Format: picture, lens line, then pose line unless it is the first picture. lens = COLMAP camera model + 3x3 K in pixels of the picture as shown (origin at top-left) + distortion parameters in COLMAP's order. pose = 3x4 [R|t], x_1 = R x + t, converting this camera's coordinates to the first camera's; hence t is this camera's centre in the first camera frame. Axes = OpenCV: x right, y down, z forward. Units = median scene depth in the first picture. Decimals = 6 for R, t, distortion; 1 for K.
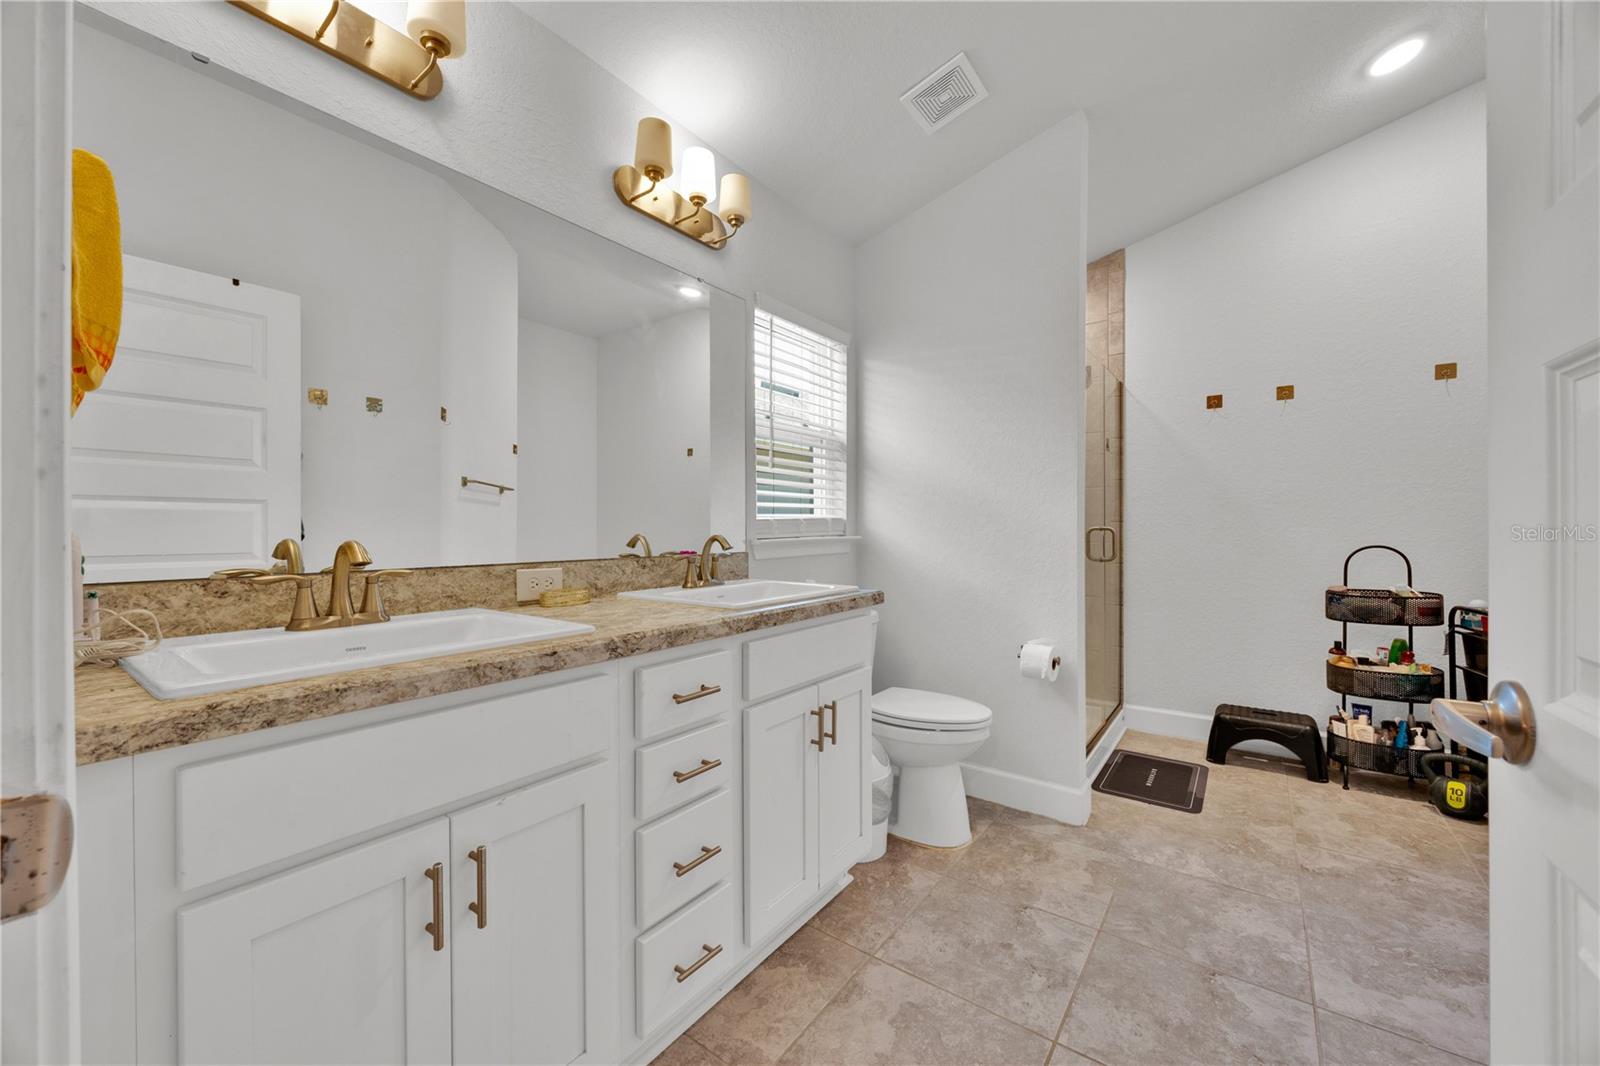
lens RADIAL K [[604.3, 0, 802.6], [0, 604.3, 532.1], [0, 0, 1]] dist [-0.003045, -0.000203]
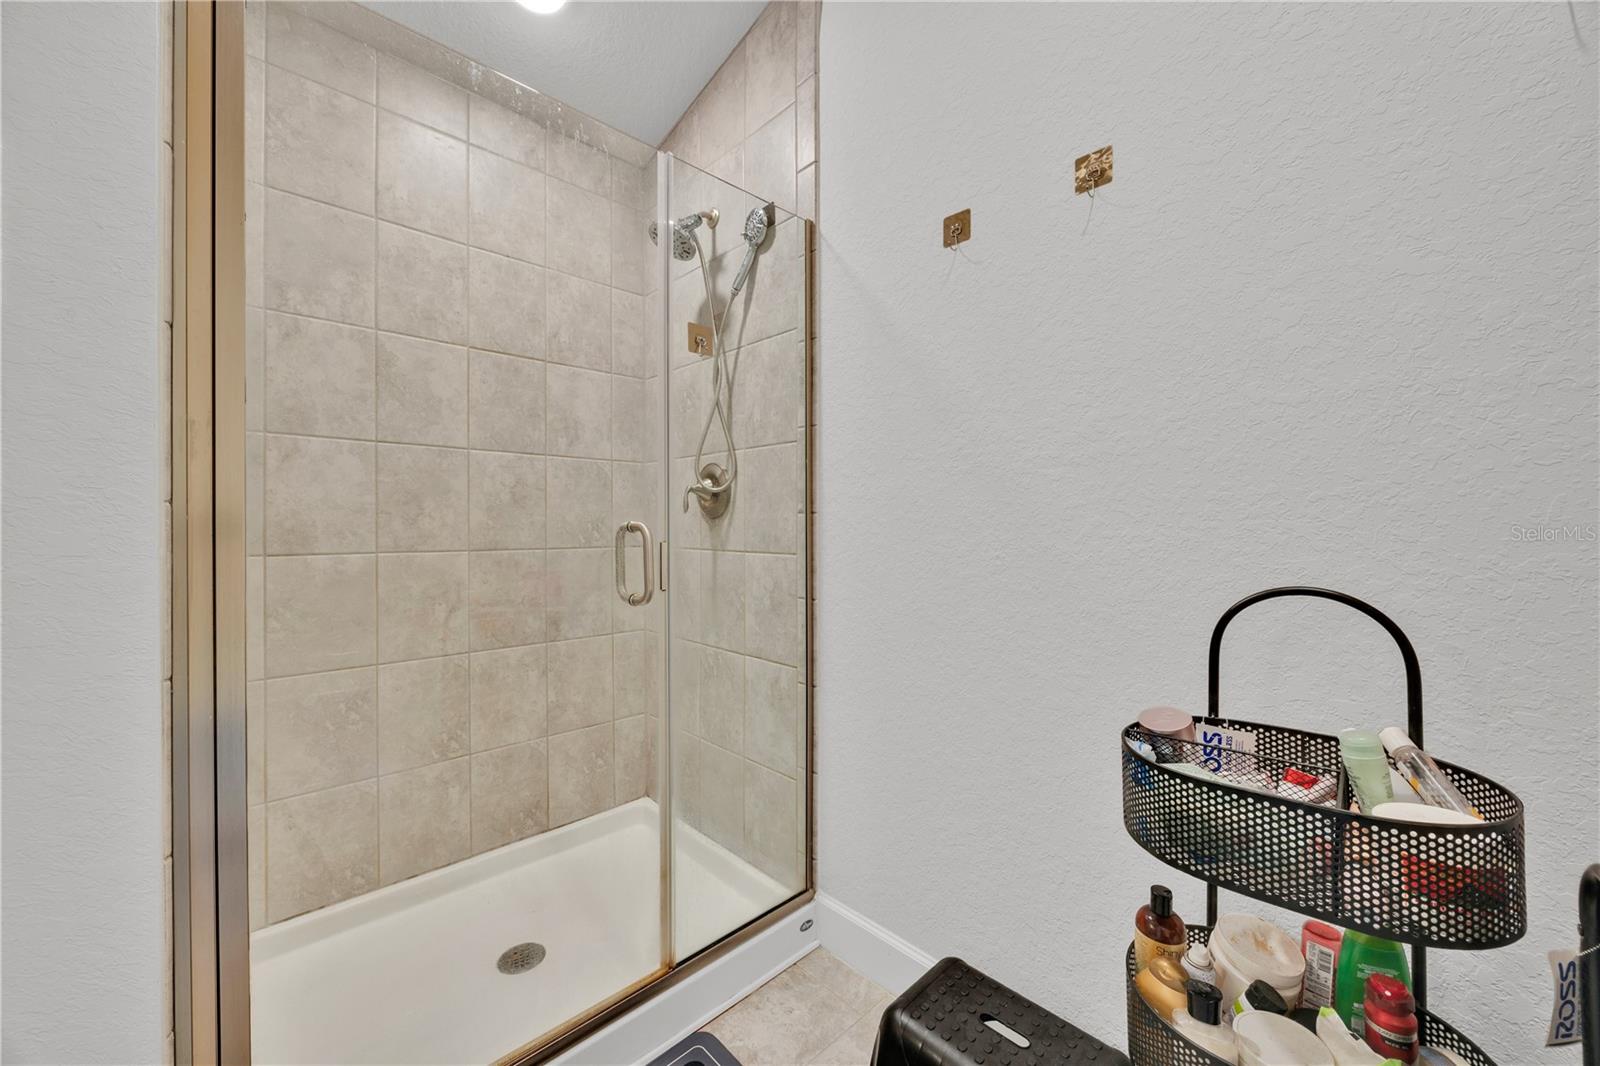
lens RADIAL K [[604.3, 0, 802.6], [0, 604.3, 532.1], [0, 0, 1]] dist [-0.003045, -0.000203]
pose [[0.988397, 0.002497, -0.151869, 0.738149], [-0.002037, 0.999993, 0.003186, -0.004595], [0.151876, -0.002840, 0.988396, 0.651032]]
